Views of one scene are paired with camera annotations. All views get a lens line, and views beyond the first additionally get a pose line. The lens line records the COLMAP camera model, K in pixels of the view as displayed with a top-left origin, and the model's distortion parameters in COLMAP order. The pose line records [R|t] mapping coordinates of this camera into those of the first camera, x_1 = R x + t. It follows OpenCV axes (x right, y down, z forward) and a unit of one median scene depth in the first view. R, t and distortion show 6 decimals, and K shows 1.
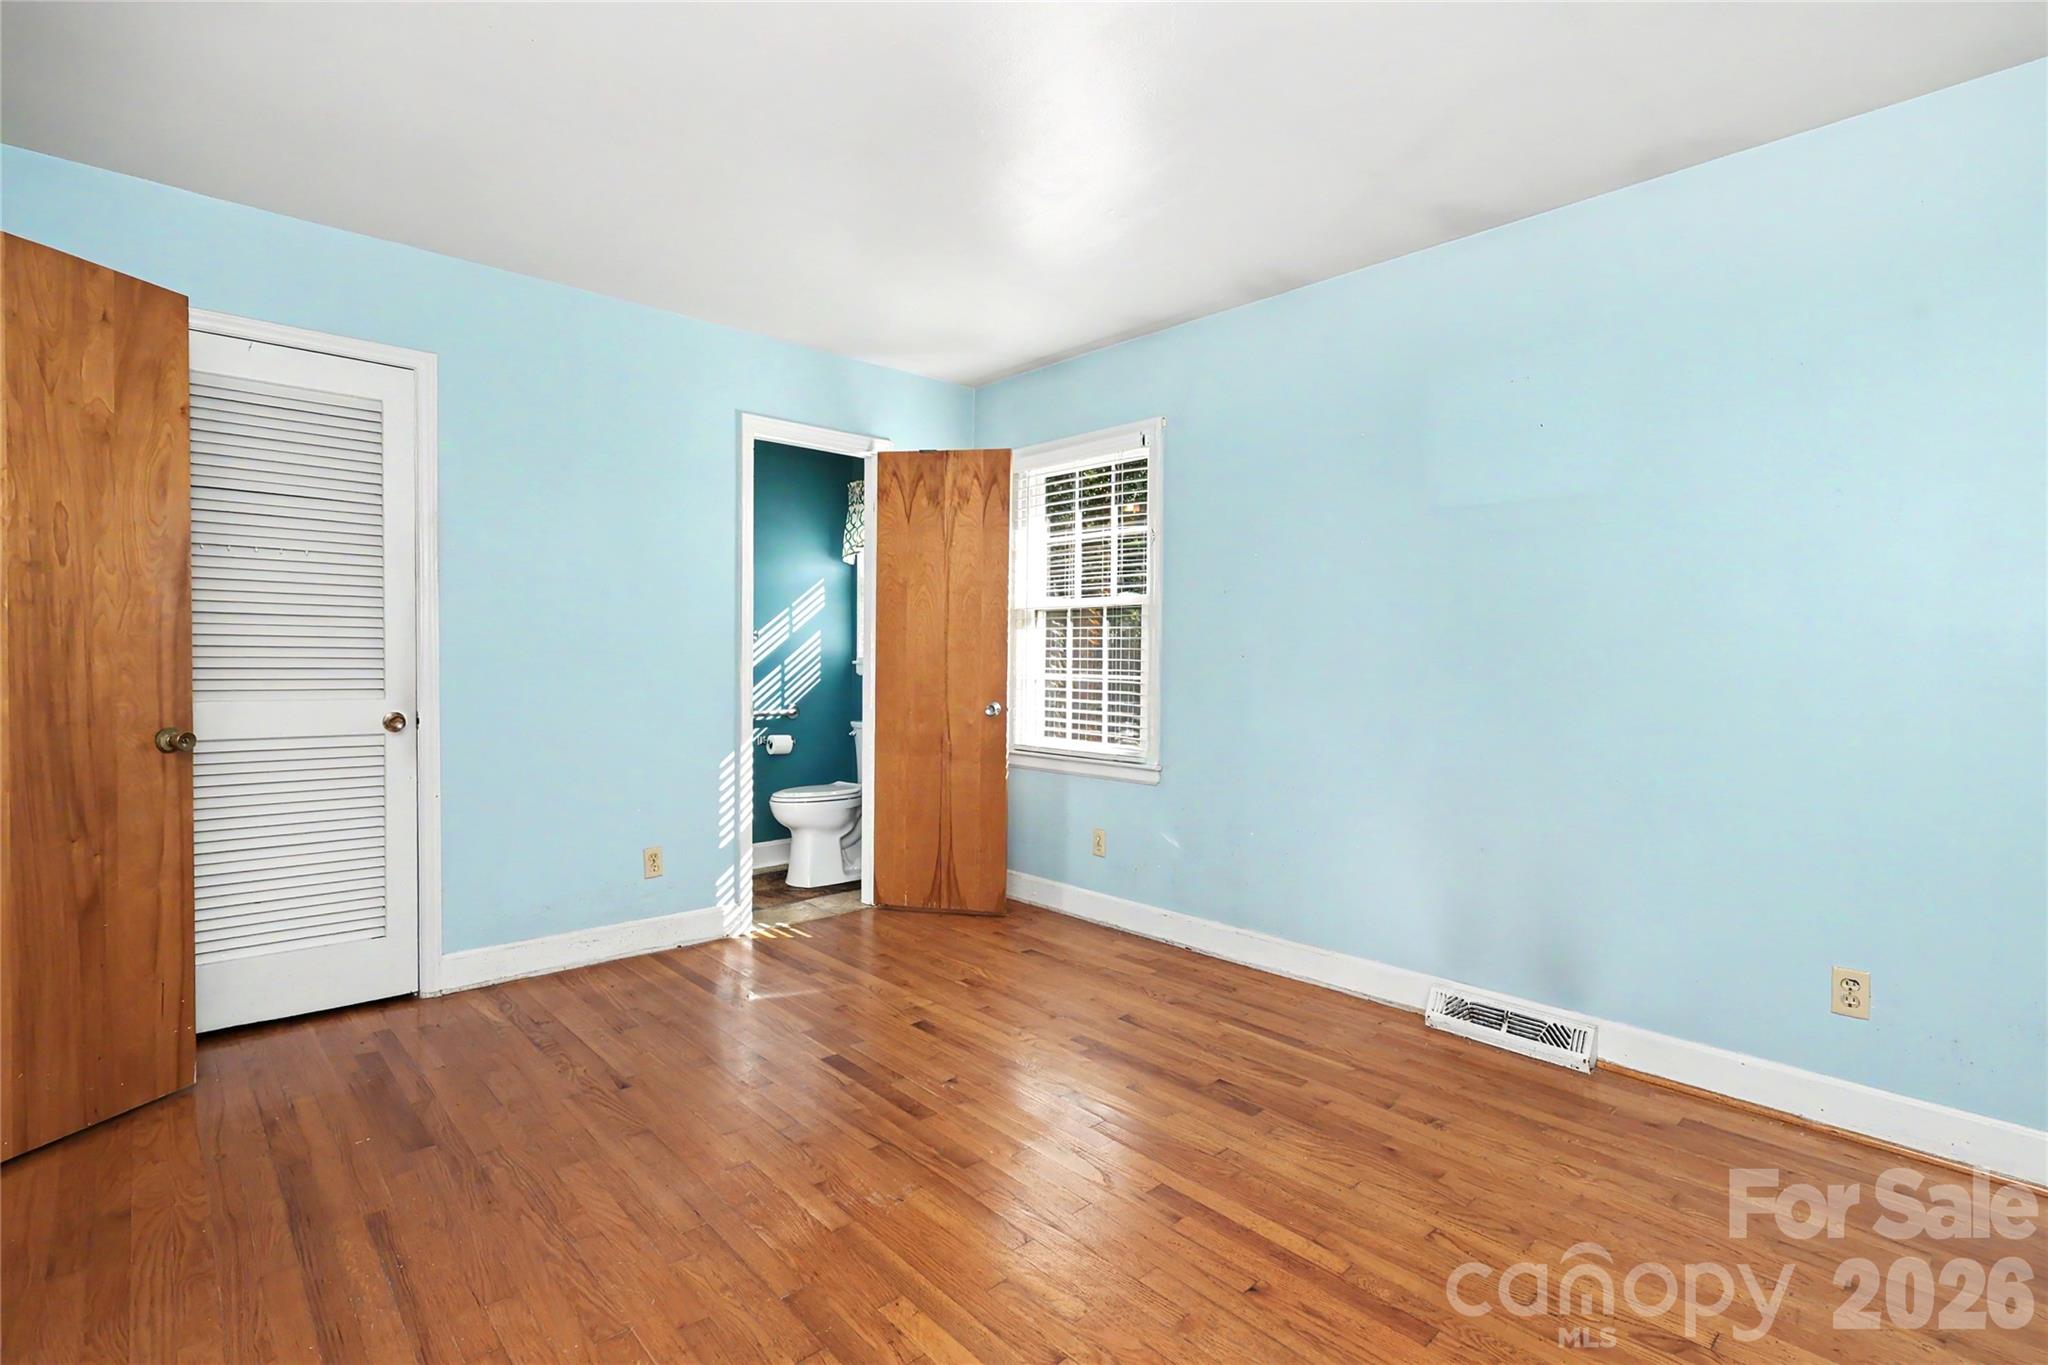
lens RADIAL K [[990.4, 0, 1017.9], [0, 990.4, 662.0], [0, 0, 1]] dist [-0.002261, 0.000224]
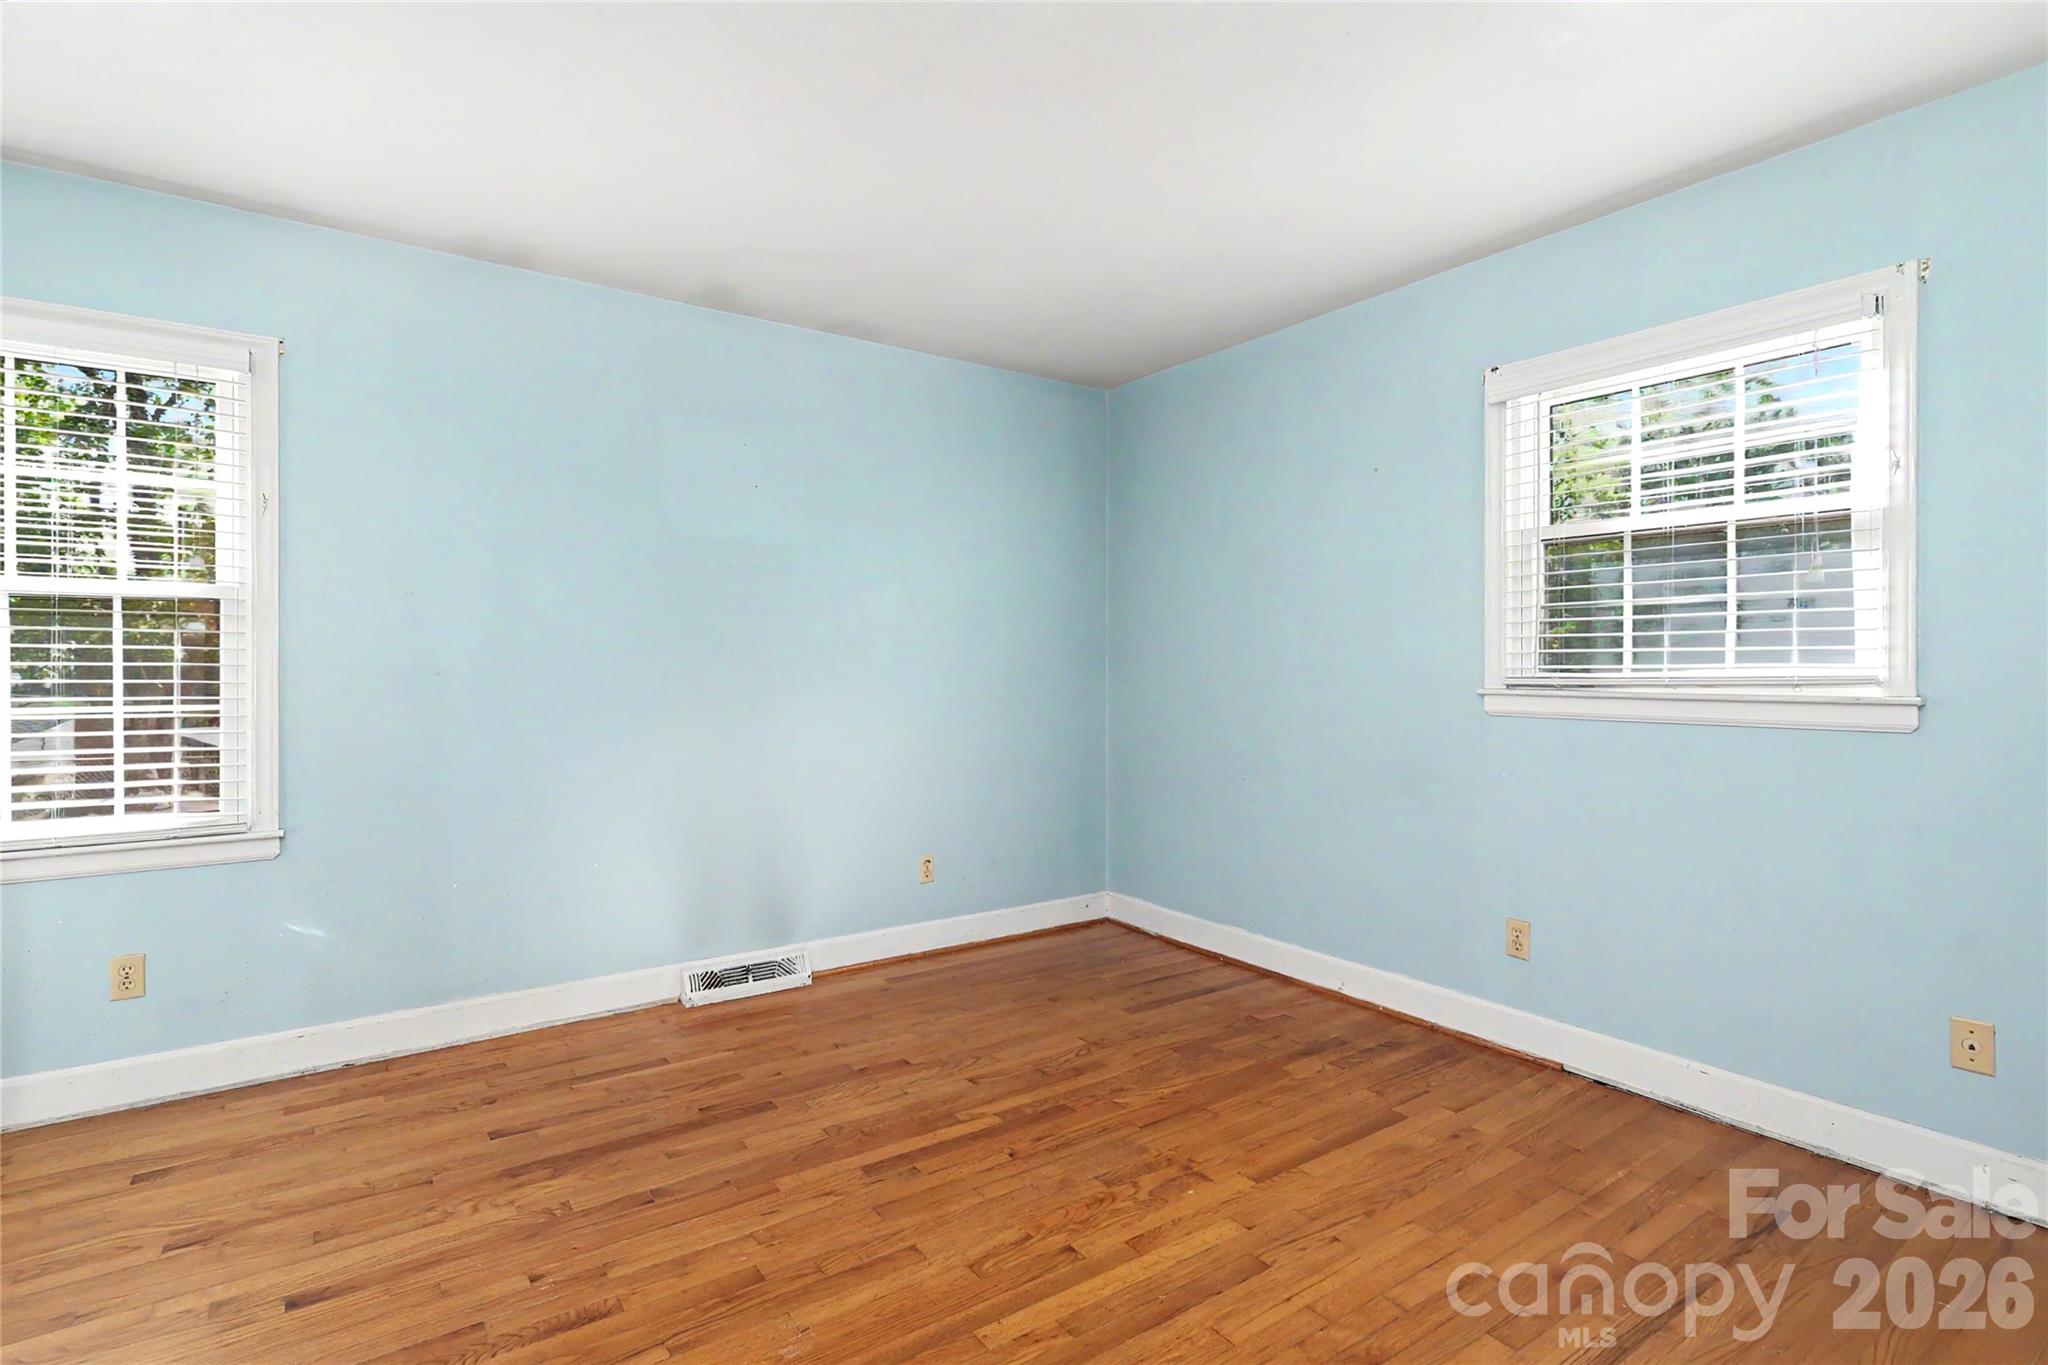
lens RADIAL K [[970.9, 0, 1080.8], [0, 970.9, 678.5], [0, 0, 1]] dist [-0.000346, 0.000107]
pose [[0.093582, -0.020337, 0.995404, -0.591174], [0.006194, 0.999784, 0.019844, -0.016183], [-0.995592, 0.004308, 0.093688, 0.447904]]
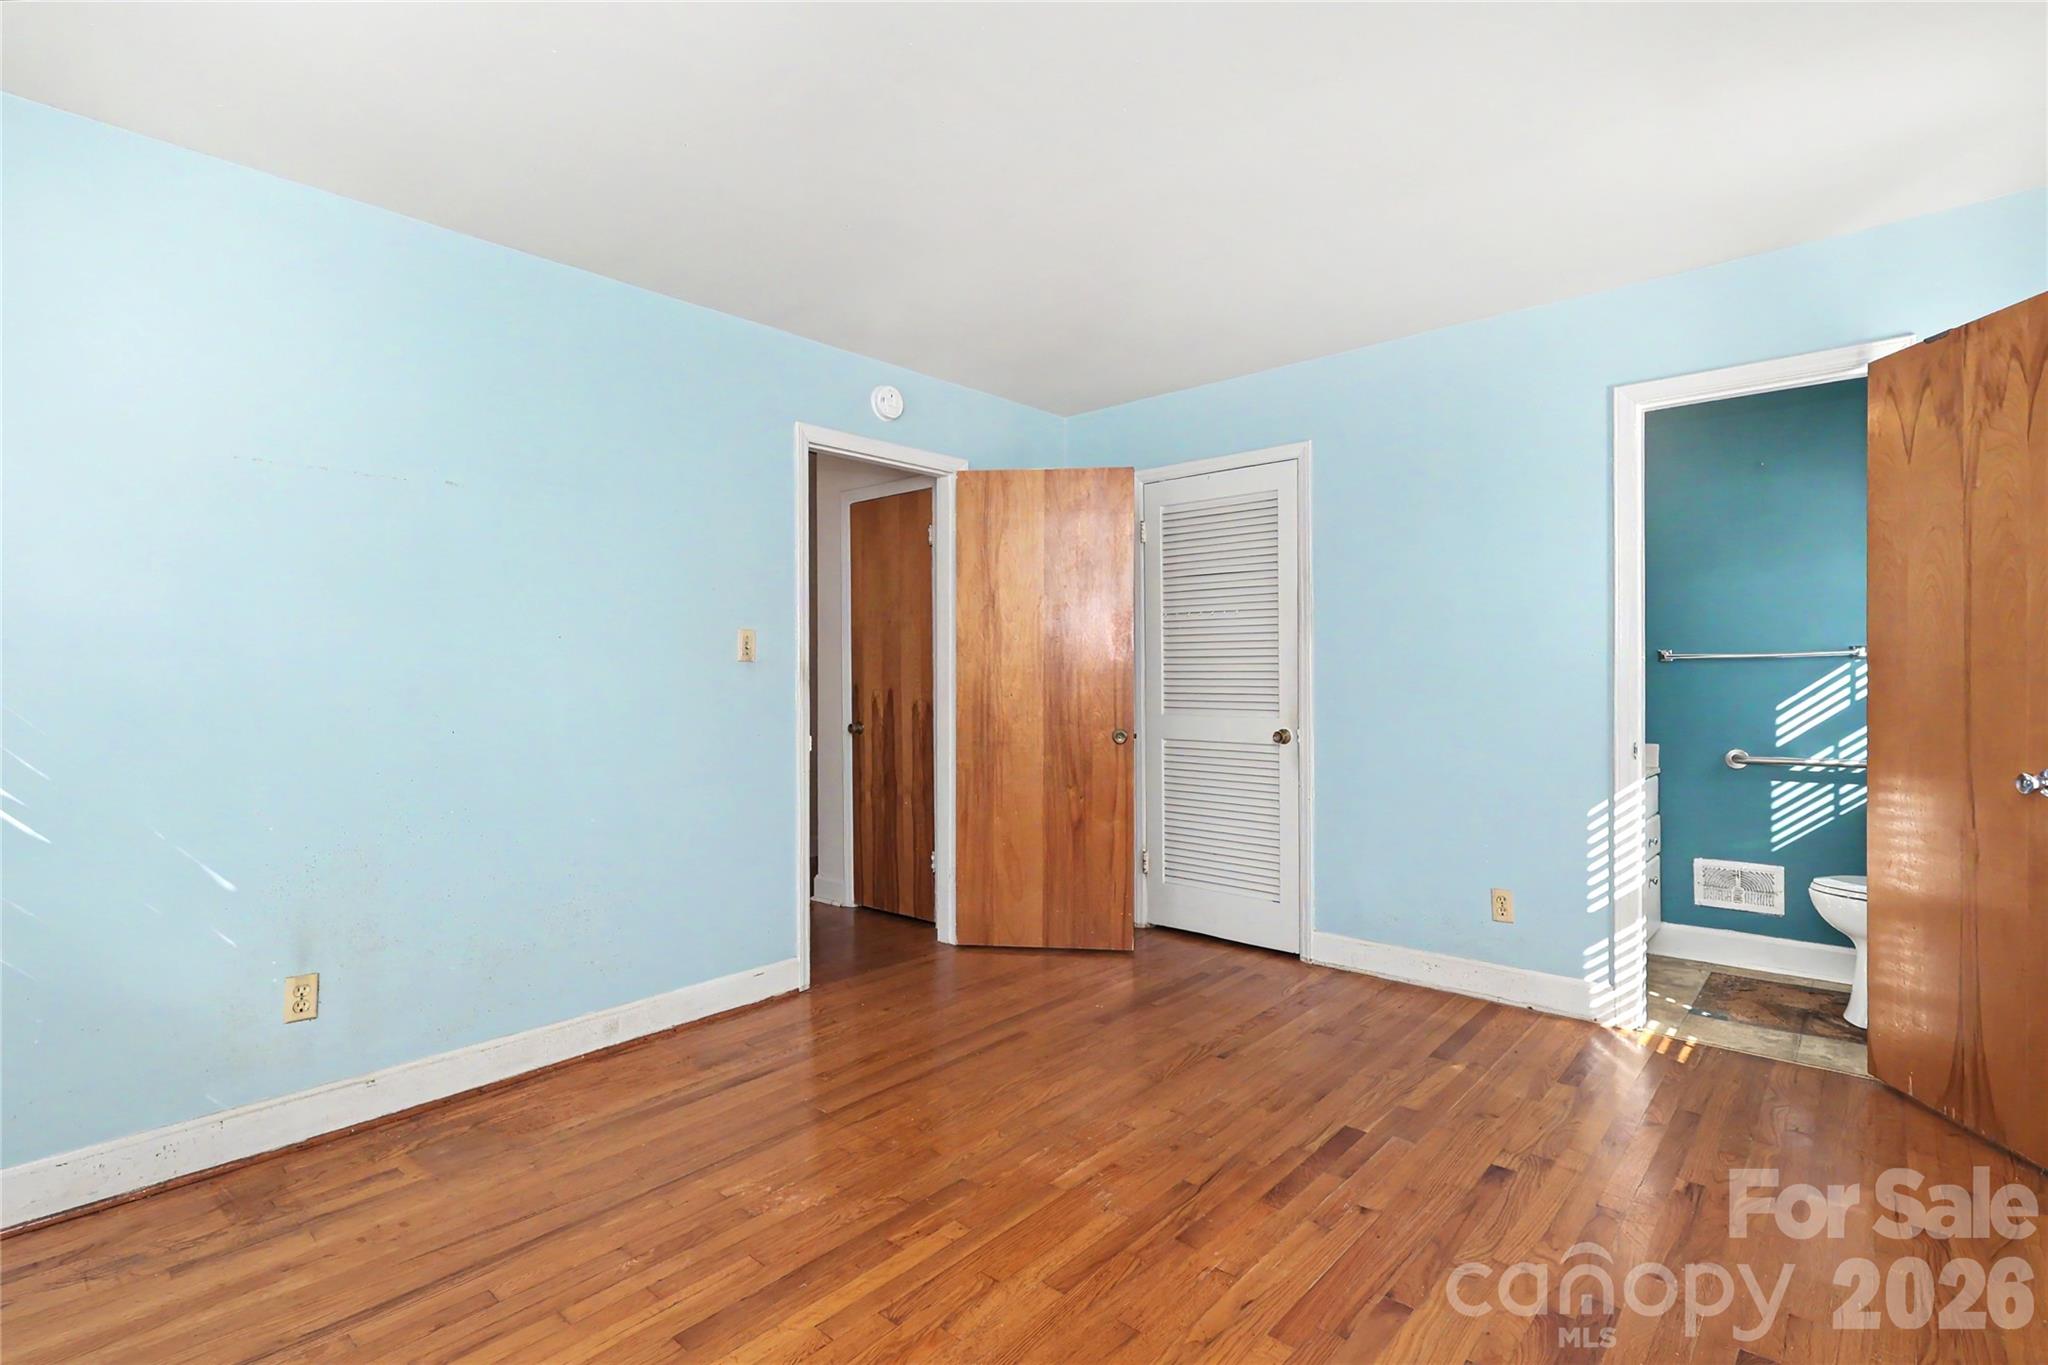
lens RADIAL K [[990.4, 0, 1017.9], [0, 990.4, 662.0], [0, 0, 1]] dist [-0.002261, 0.000224]
pose [[0.066309, -0.022958, -0.997535, 0.605537], [-0.000402, 0.999735, -0.023036, -0.005922], [0.997799, 0.001929, 0.066283, 0.546222]]
